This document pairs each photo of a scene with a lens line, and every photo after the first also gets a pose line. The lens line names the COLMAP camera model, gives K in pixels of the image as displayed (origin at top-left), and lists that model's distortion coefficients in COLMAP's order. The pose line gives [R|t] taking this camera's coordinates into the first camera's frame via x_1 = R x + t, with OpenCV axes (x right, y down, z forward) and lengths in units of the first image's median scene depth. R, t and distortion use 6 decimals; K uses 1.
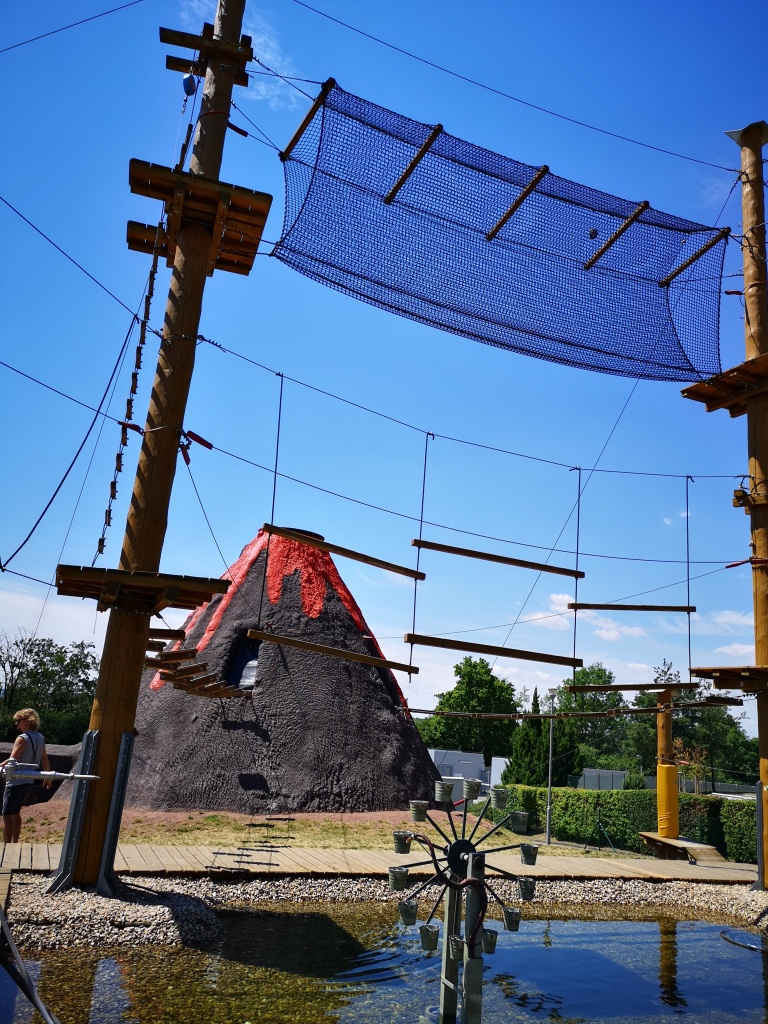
lens RADIAL K [[809.7, 0, 384.0], [0, 809.7, 512.0], [0, 0, 1]] dist [0.052284, 0.000377]
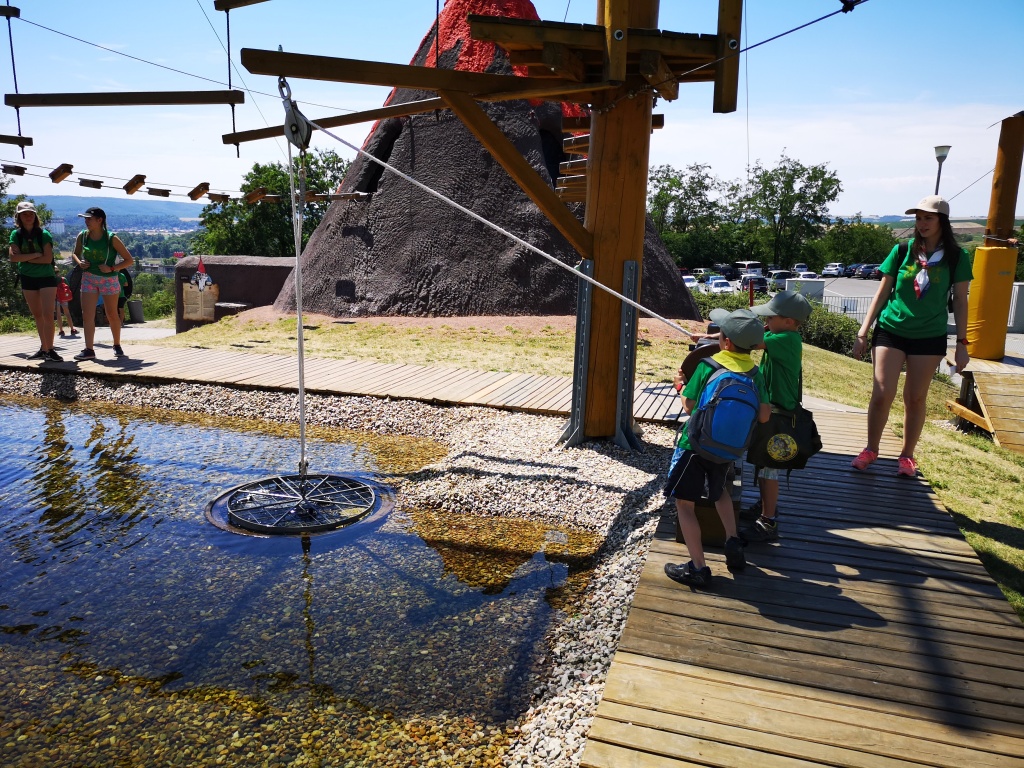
lens RADIAL K [[809.7, 0, 512.0], [0, 809.7, 384.0], [0, 0, 1]] dist [0.052284, 0.000377]
pose [[0.763982, 0.056066, -0.642797, 0.593399], [0.211726, 0.919275, 0.331823, 0.155965], [0.609511, -0.389603, 0.690439, 0.401089]]
